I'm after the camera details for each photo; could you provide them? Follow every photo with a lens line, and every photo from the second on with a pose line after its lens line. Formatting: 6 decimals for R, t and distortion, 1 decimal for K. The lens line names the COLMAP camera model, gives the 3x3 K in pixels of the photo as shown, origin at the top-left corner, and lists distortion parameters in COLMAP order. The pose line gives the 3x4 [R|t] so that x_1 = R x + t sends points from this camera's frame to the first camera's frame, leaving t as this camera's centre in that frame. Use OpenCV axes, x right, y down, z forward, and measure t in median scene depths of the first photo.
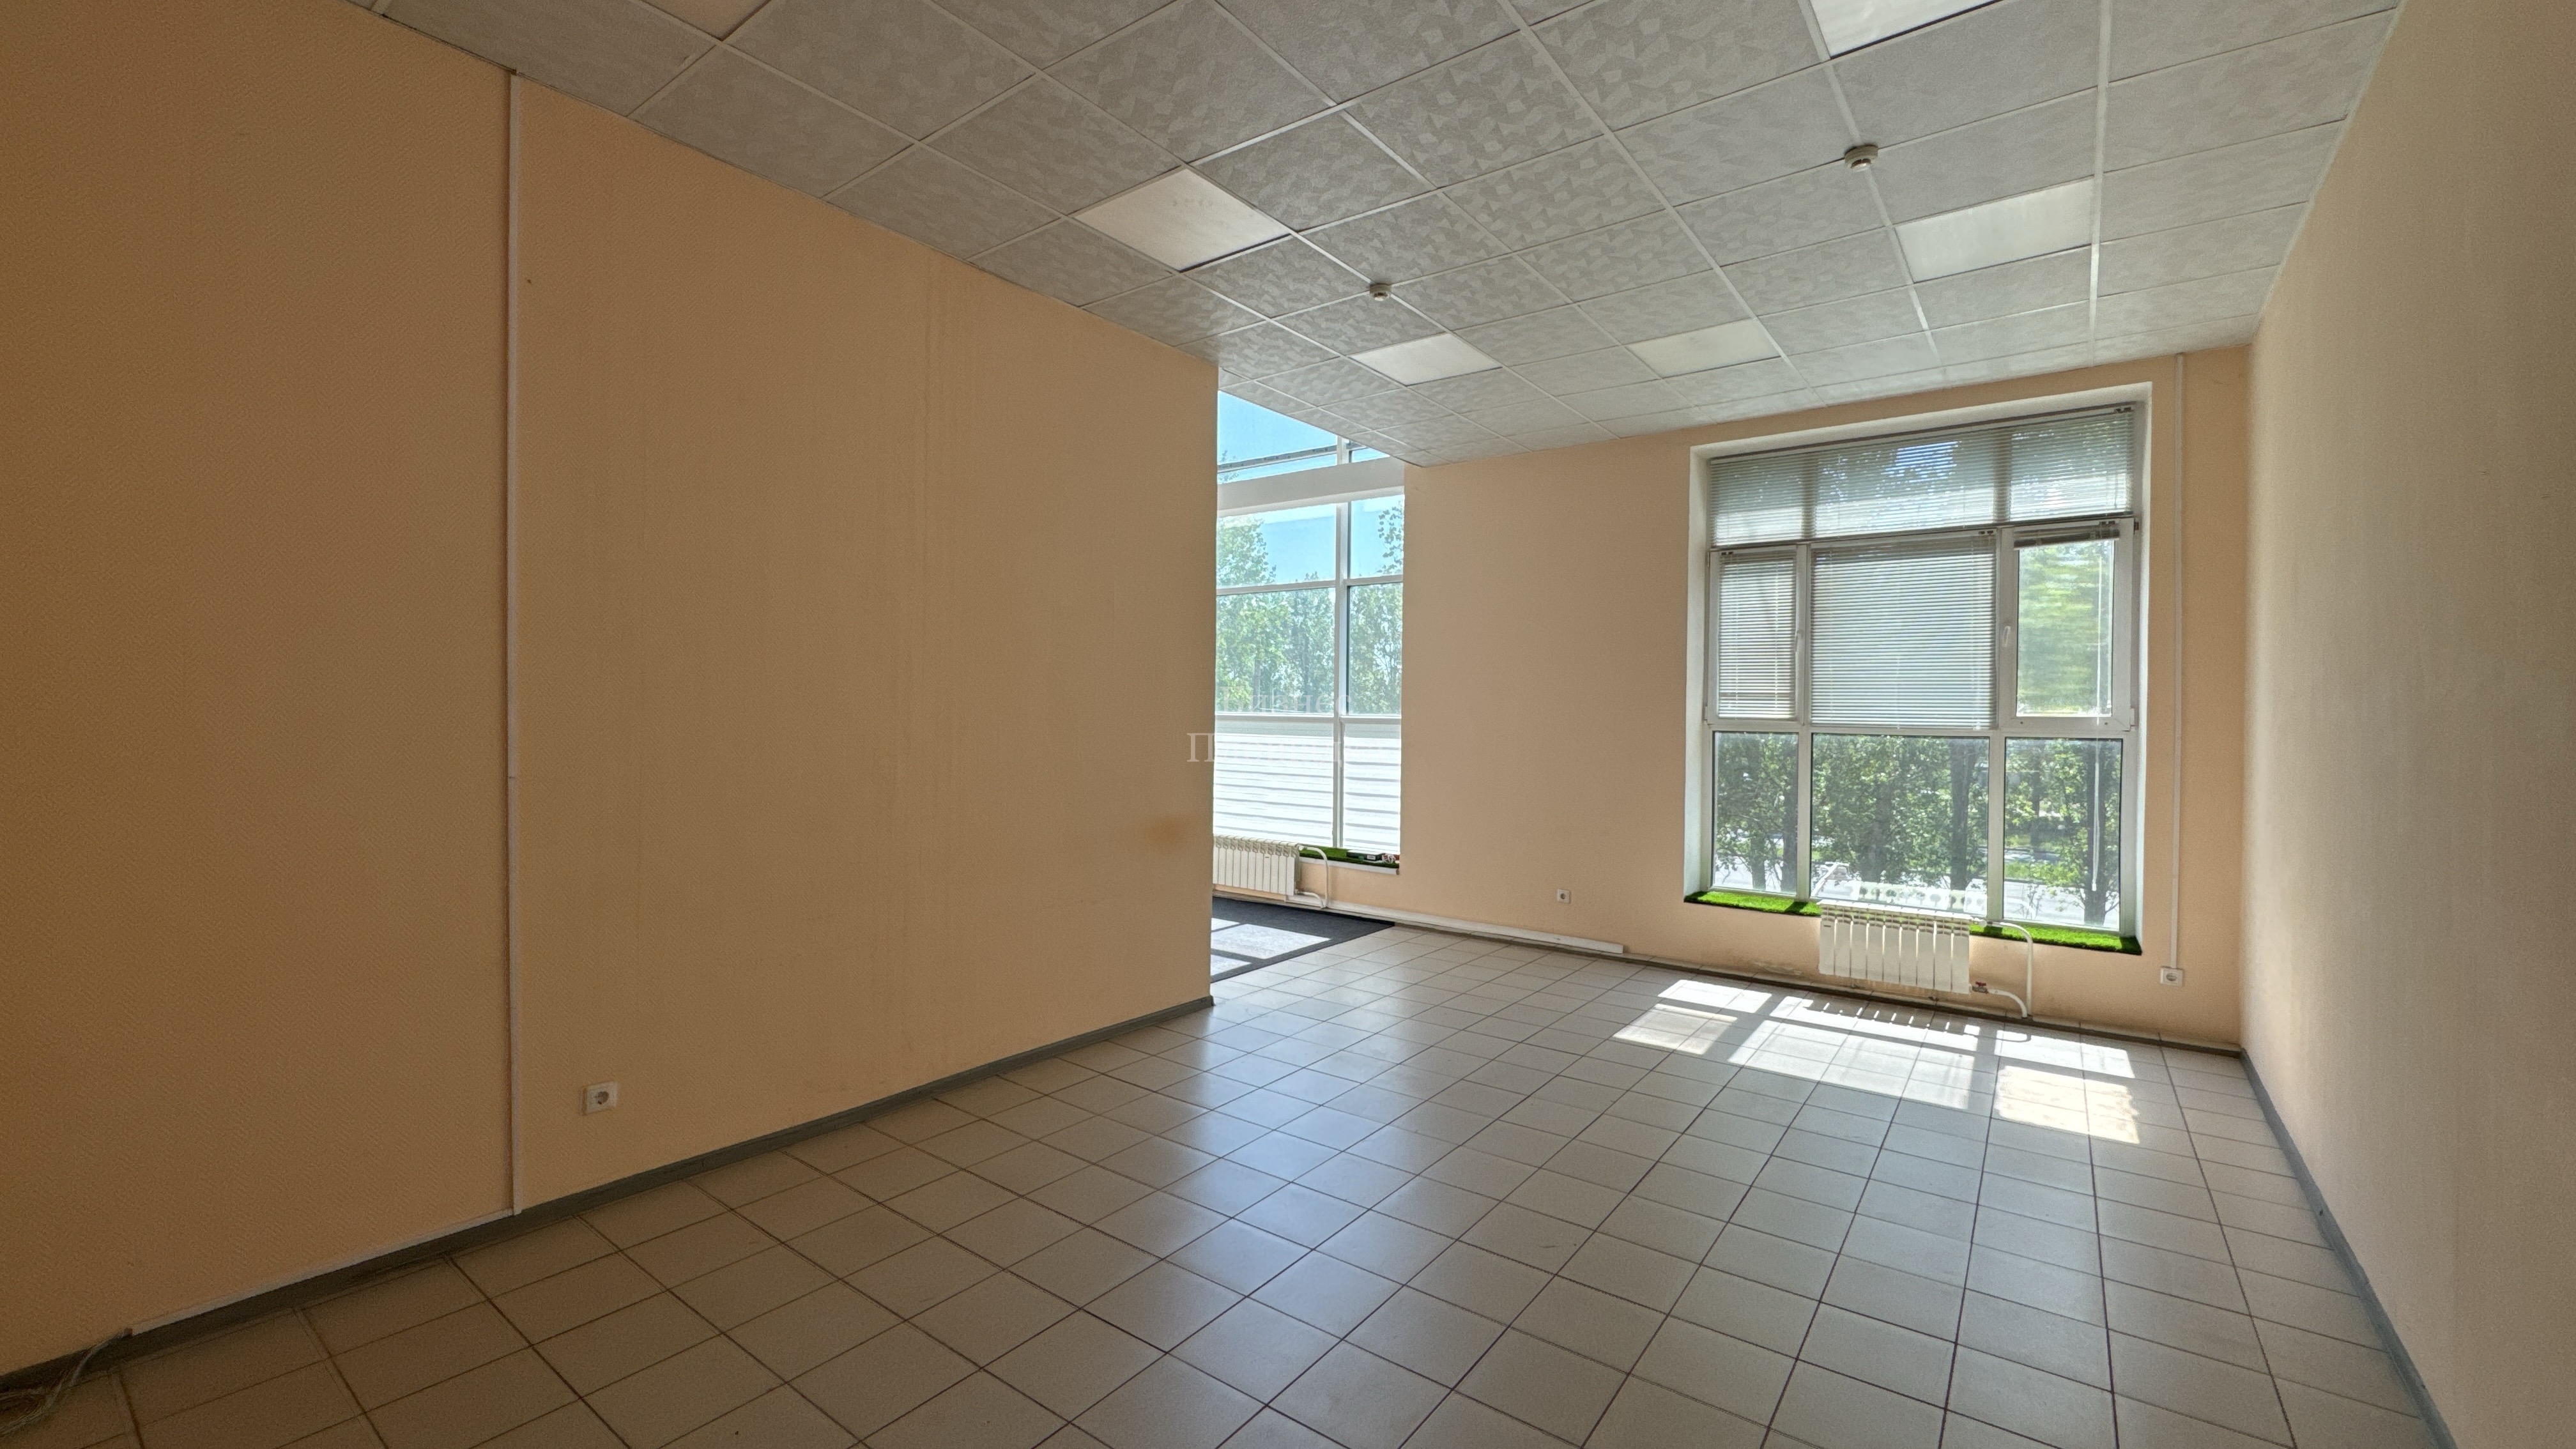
lens RADIAL K [[1027.9, 0, 1292.0], [0, 1027.9, 719.9], [0, 0, 1]] dist [-0.002414, 0.000710]
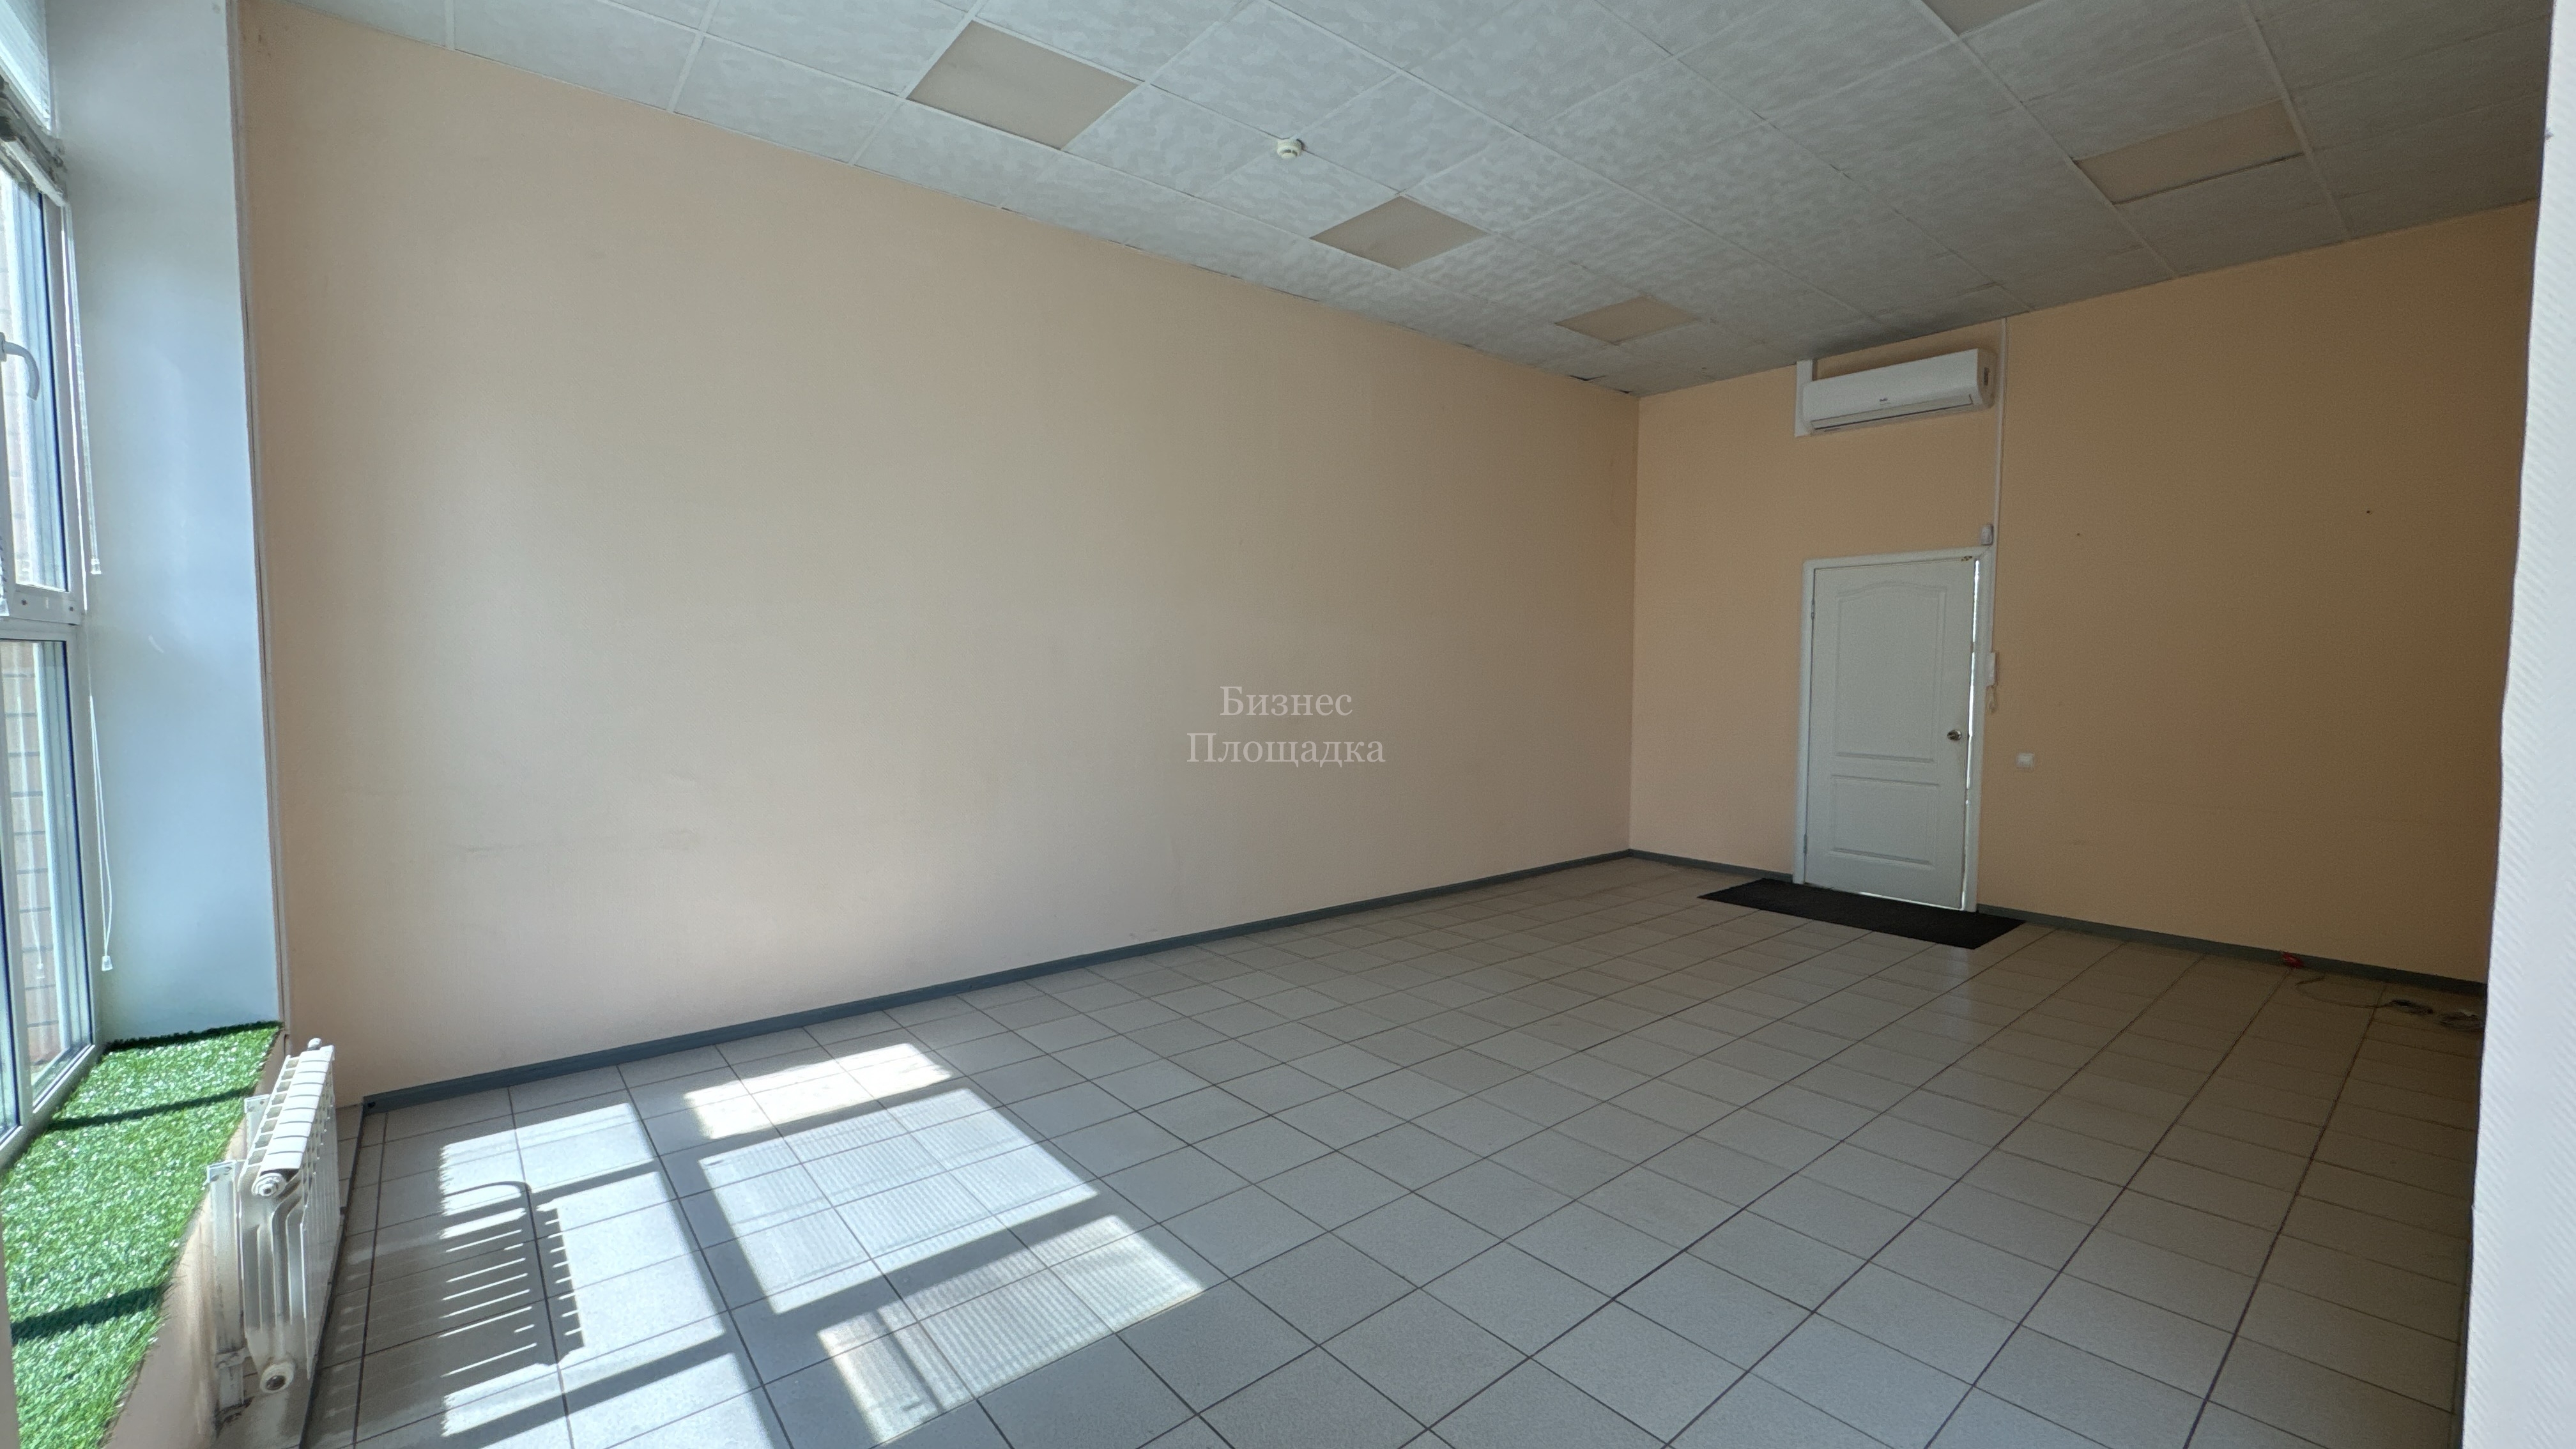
lens RADIAL K [[1027.9, 0, 1292.0], [0, 1027.9, 719.9], [0, 0, 1]] dist [-0.002414, 0.000710]
pose [[-0.972497, -0.027120, 0.231330, 0.150288], [-0.013205, 0.998020, 0.061490, 0.016745], [-0.232539, 0.056744, -0.970930, 1.250084]]
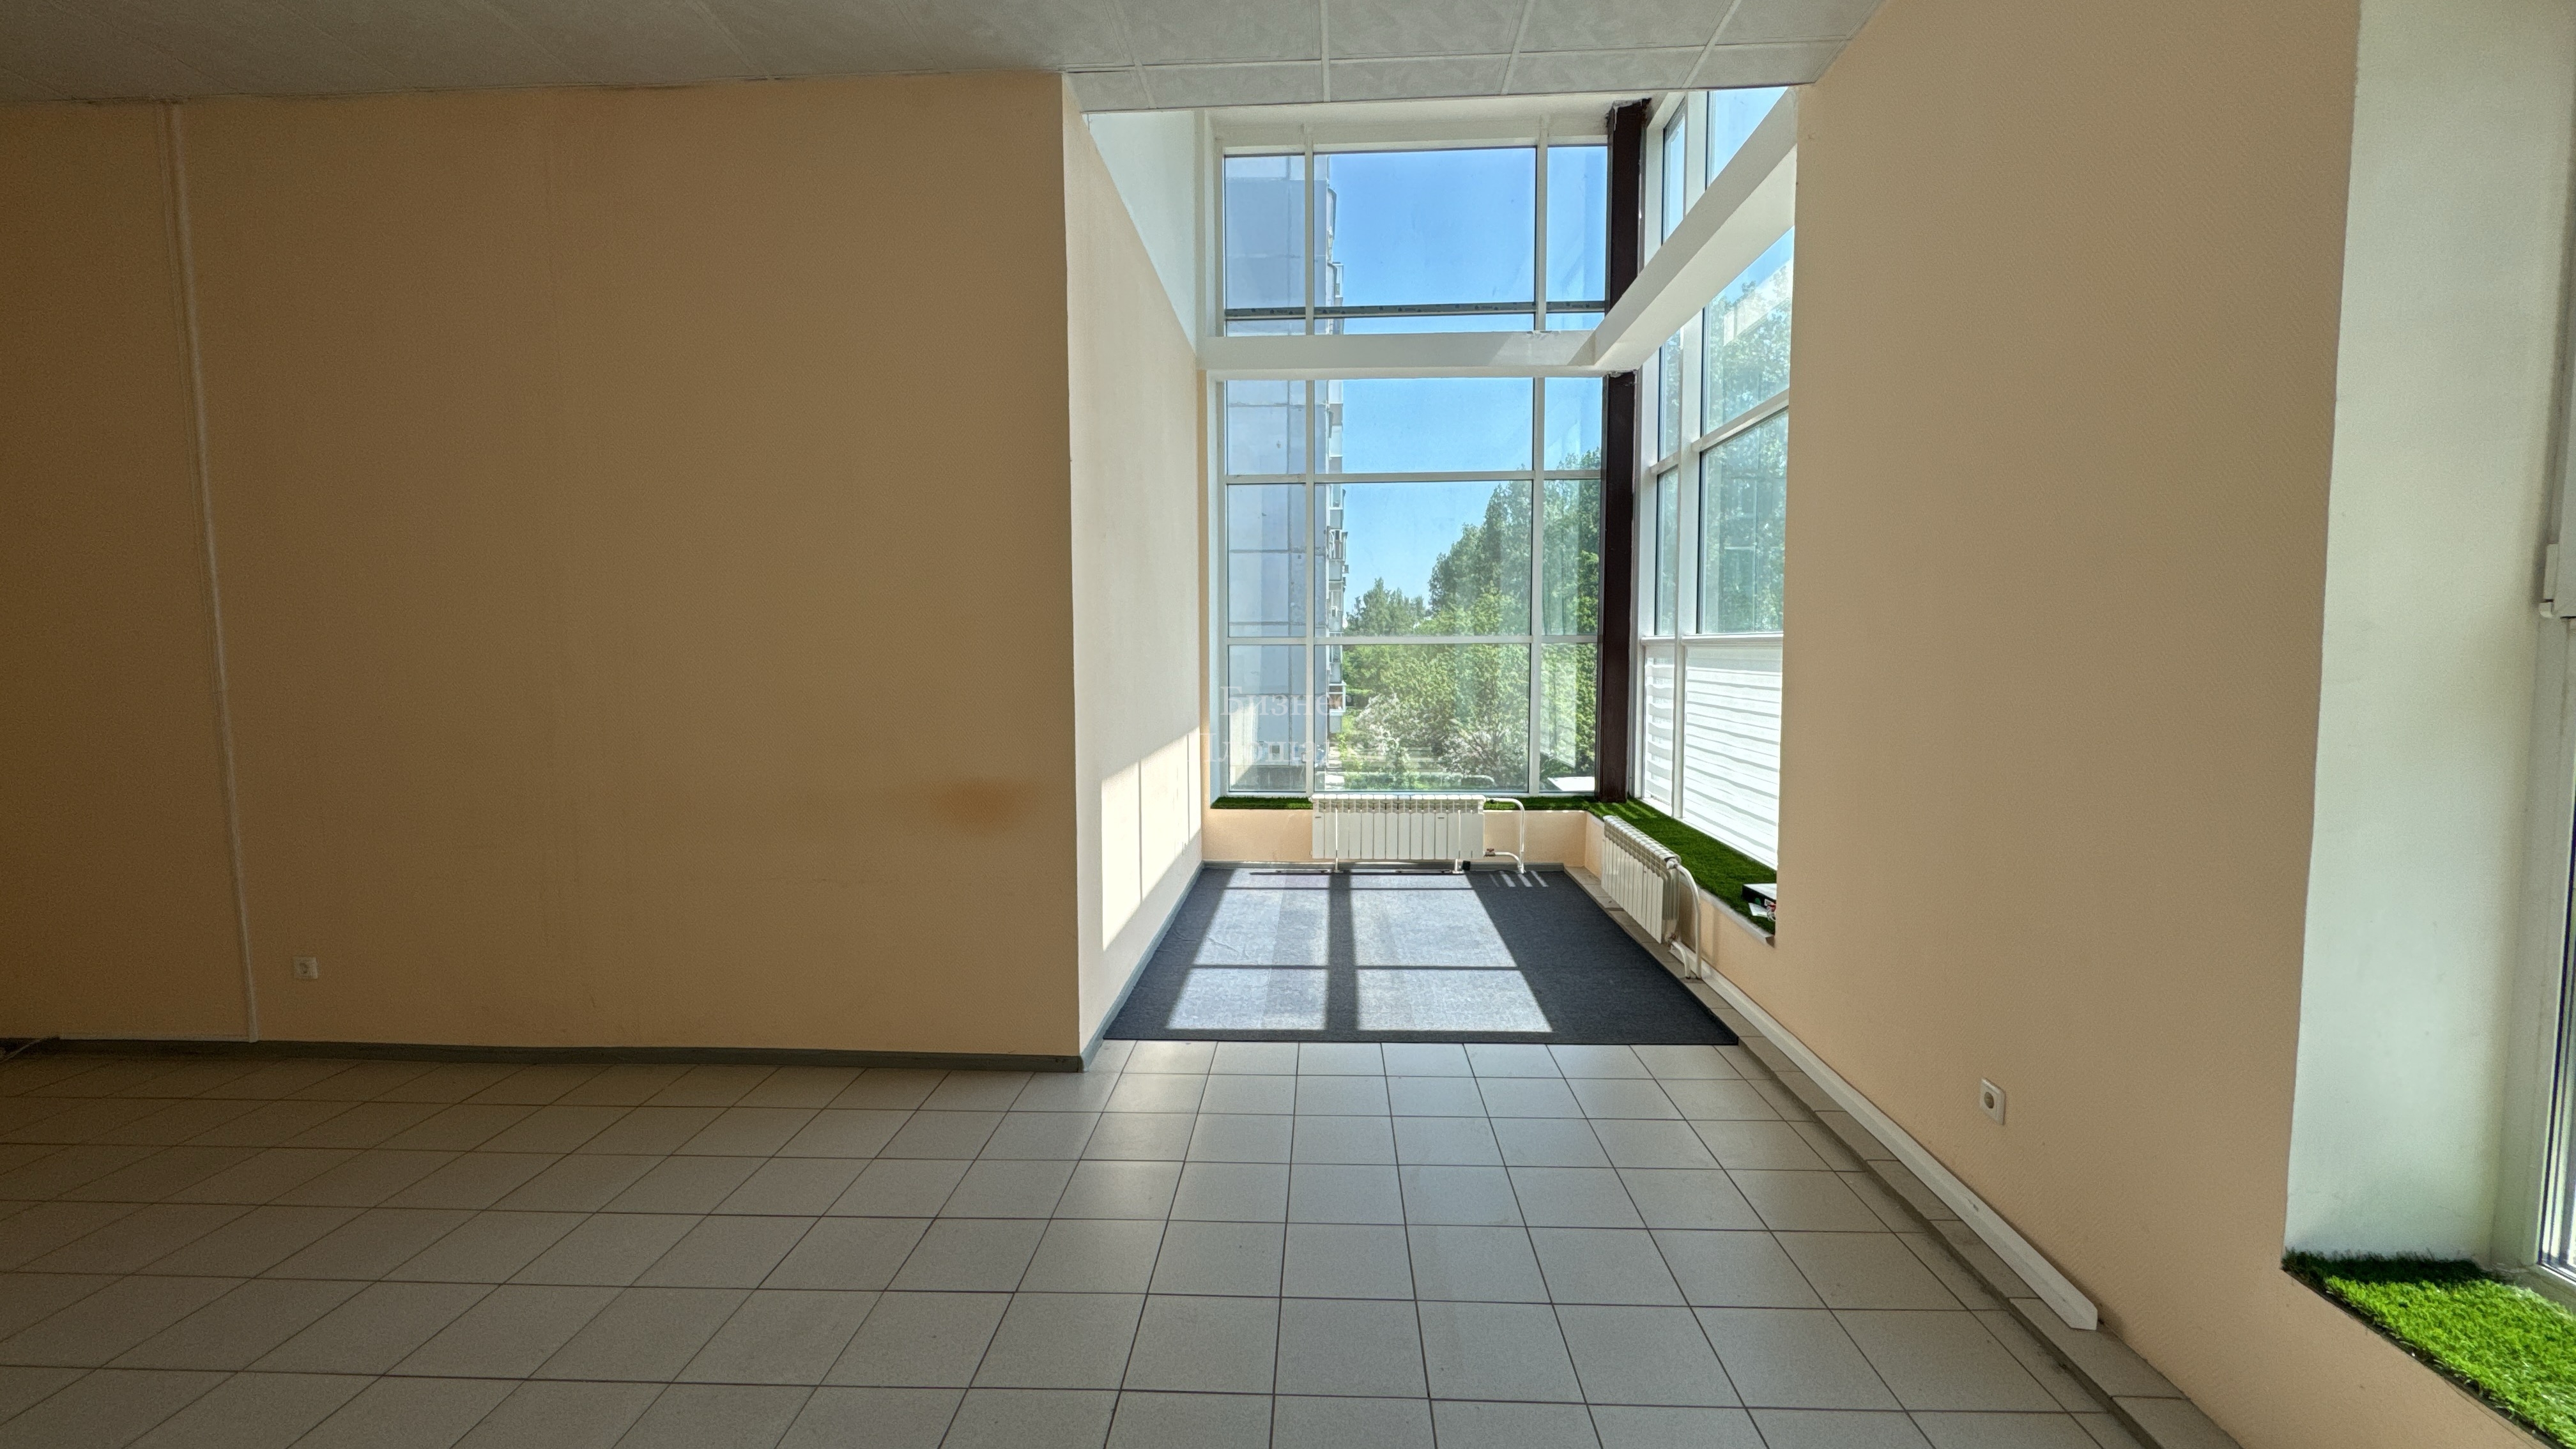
lens RADIAL K [[1027.9, 0, 1292.0], [0, 1027.9, 719.9], [0, 0, 1]] dist [-0.002414, 0.000710]
pose [[0.563403, 0.040324, -0.825197, 0.509389], [0.008283, 0.998482, 0.054448, 0.015635], [0.826141, -0.037512, 0.562214, 0.711055]]
